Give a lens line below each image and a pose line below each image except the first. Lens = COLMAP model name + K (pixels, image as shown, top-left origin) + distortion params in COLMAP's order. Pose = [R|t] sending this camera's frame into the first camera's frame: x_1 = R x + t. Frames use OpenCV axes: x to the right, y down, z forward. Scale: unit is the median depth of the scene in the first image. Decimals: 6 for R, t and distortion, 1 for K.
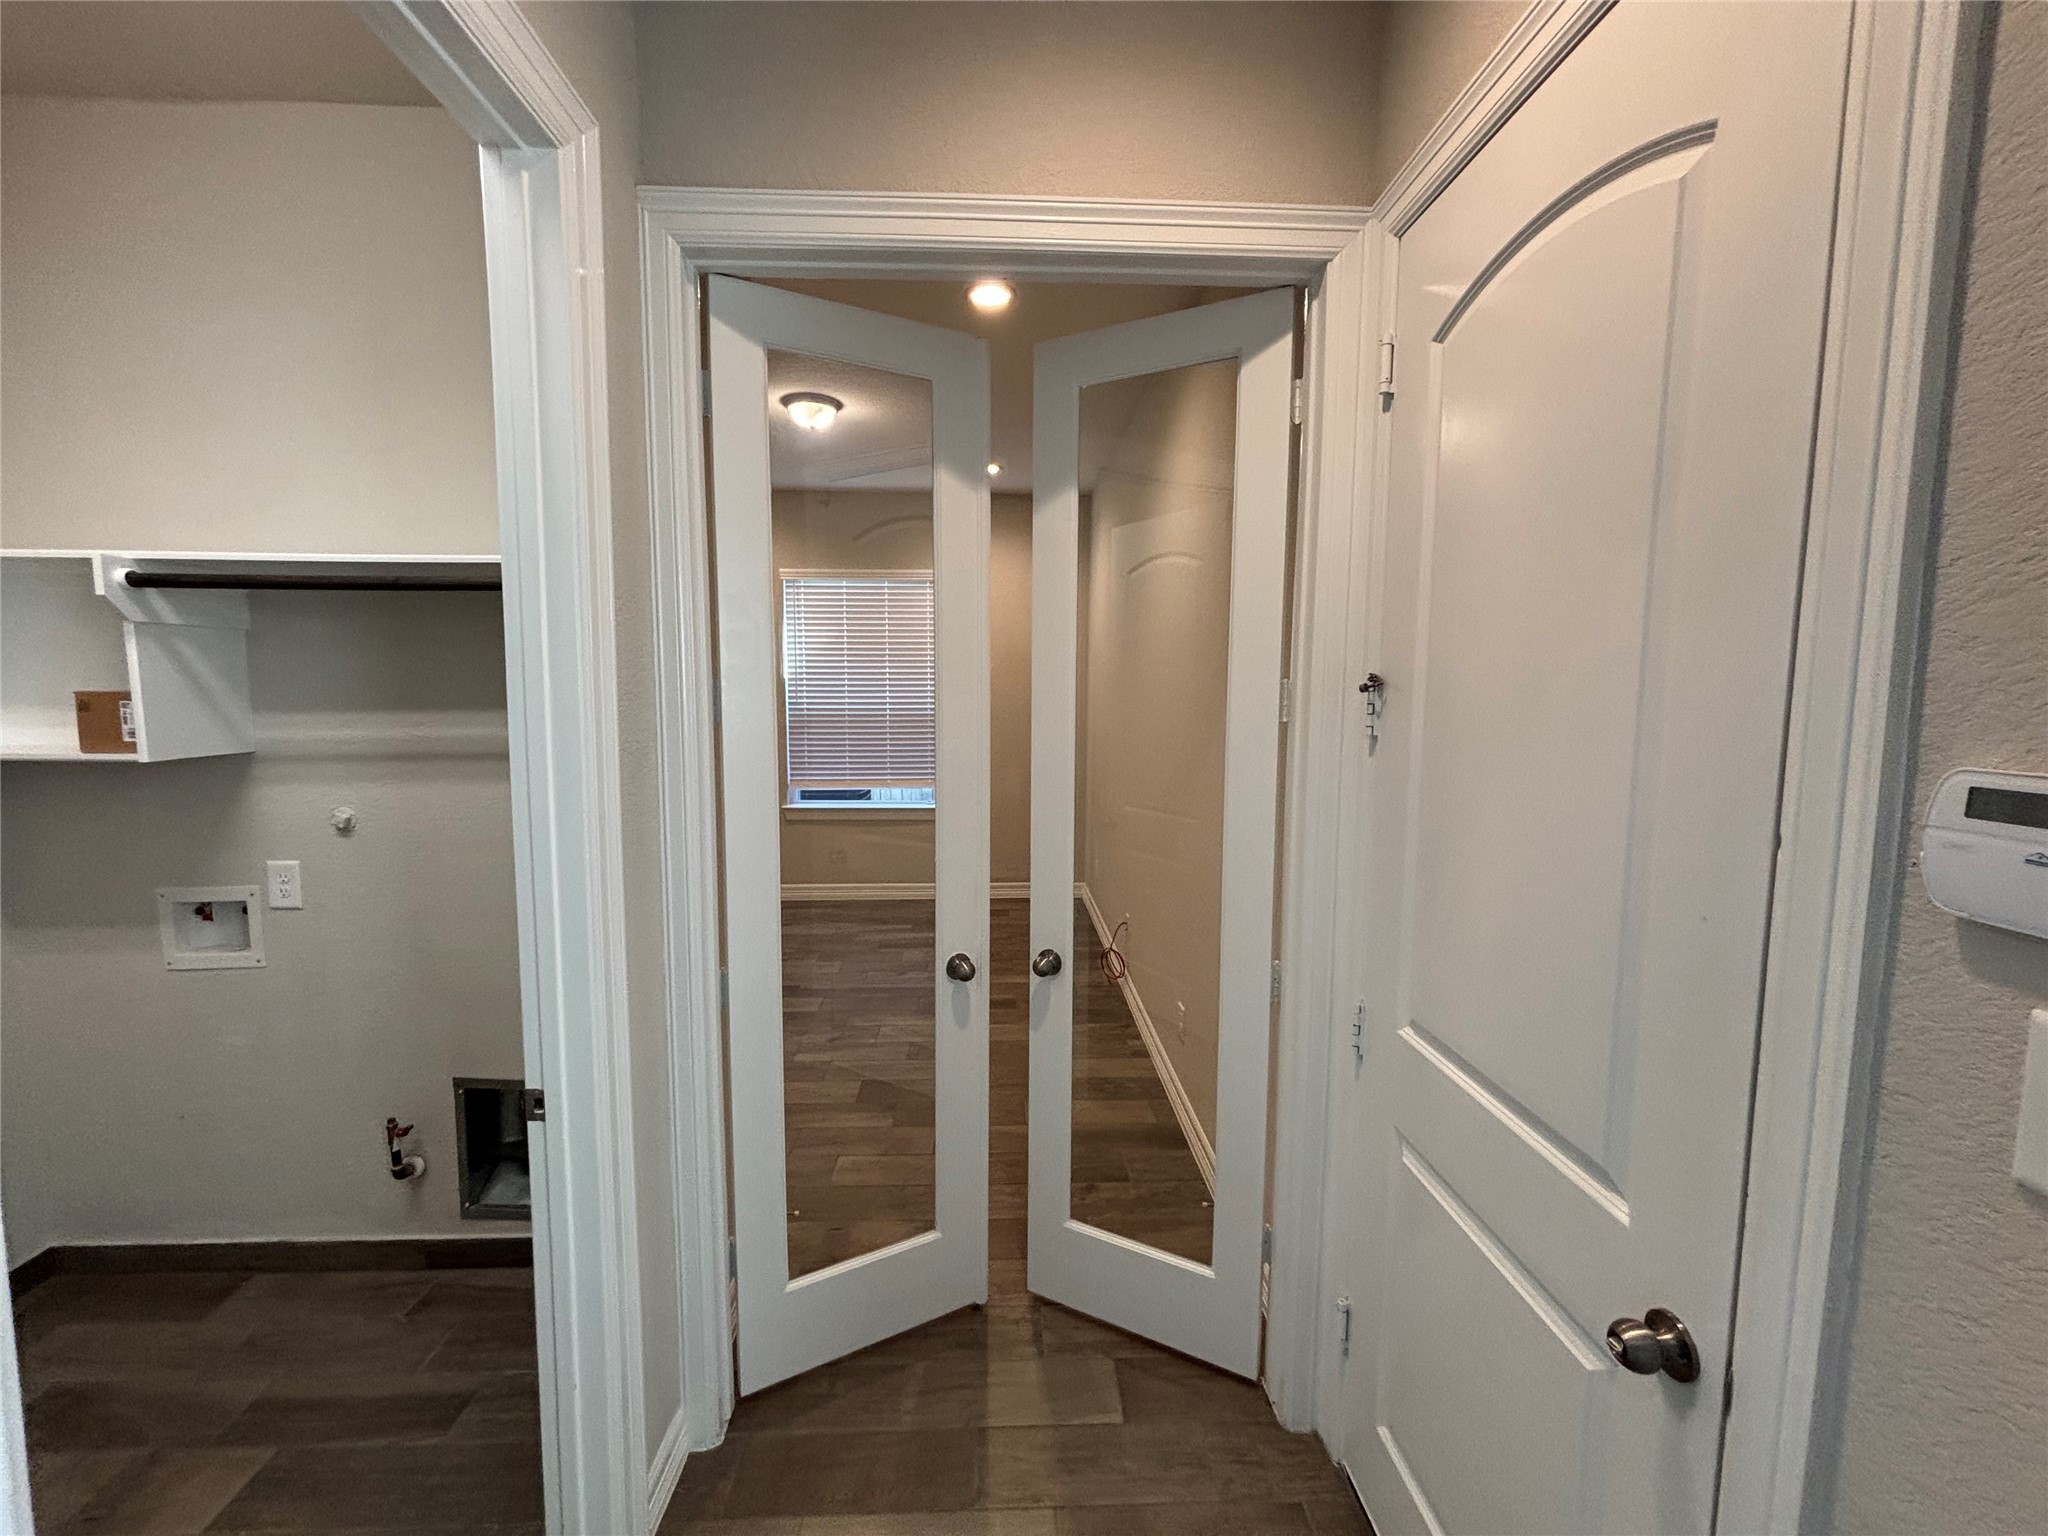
lens RADIAL K [[823.0, 0, 1021.7], [0, 823.0, 761.3], [0, 0, 1]] dist [0.004822, -0.000481]
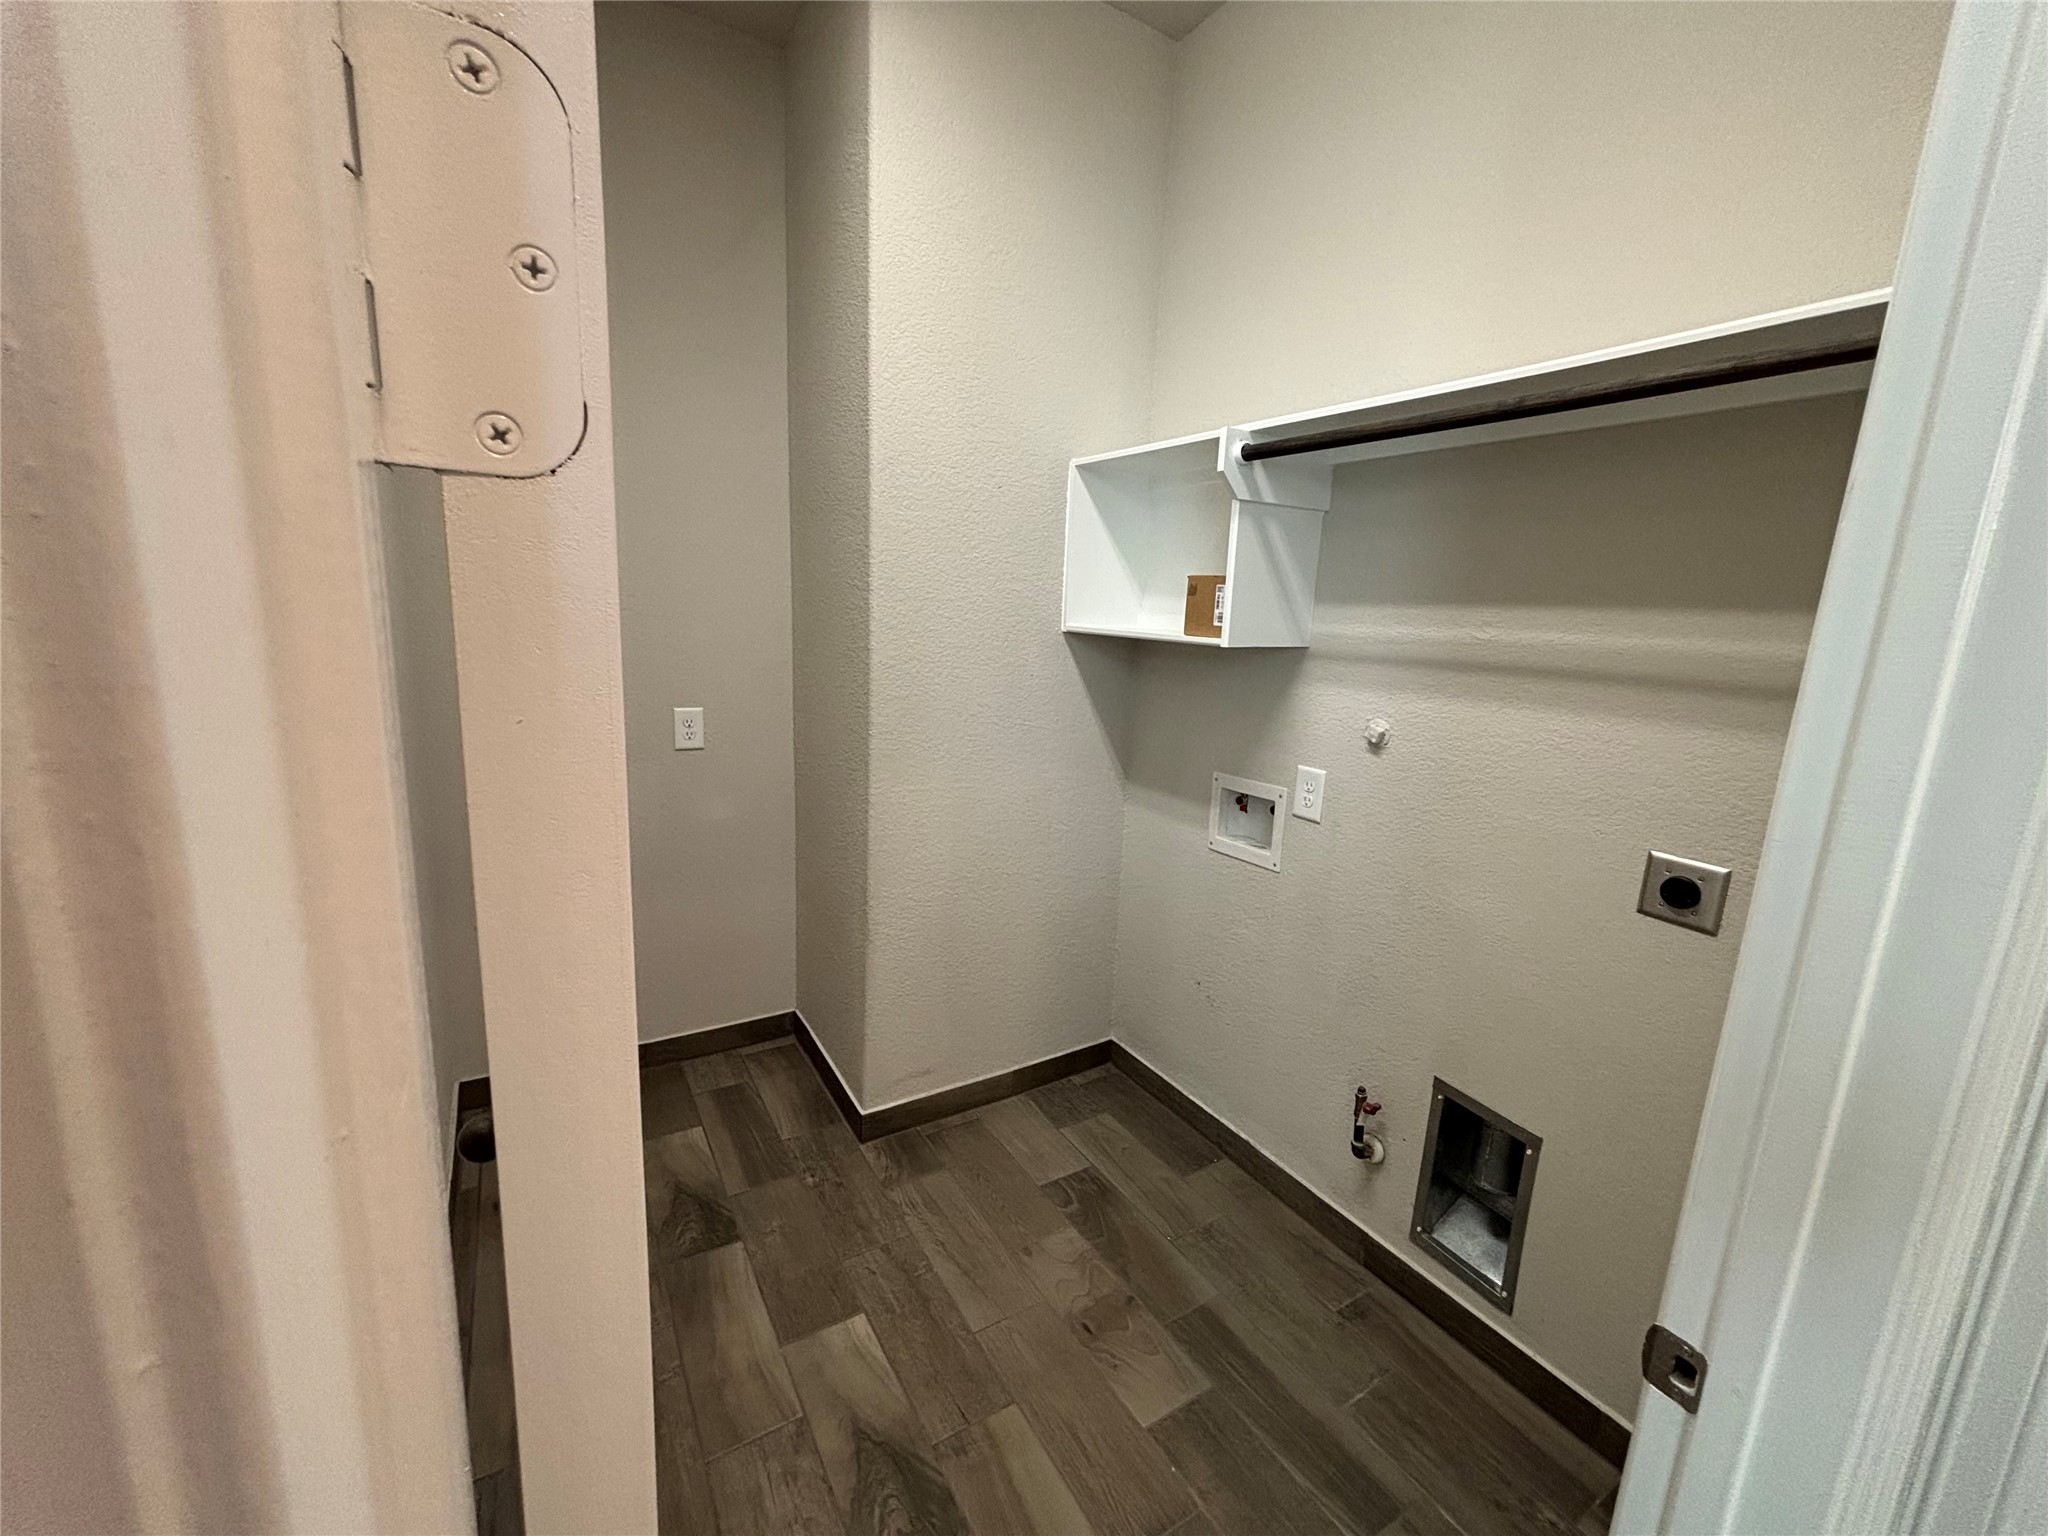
lens RADIAL K [[823.0, 0, 1021.7], [0, 823.0, 761.3], [0, 0, 1]] dist [0.004822, -0.000481]
pose [[0.493495, 0.181927, -0.850509, -0.277574], [-0.118960, 0.982808, 0.141201, 0.022674], [0.861575, 0.031494, 0.506653, 0.258184]]
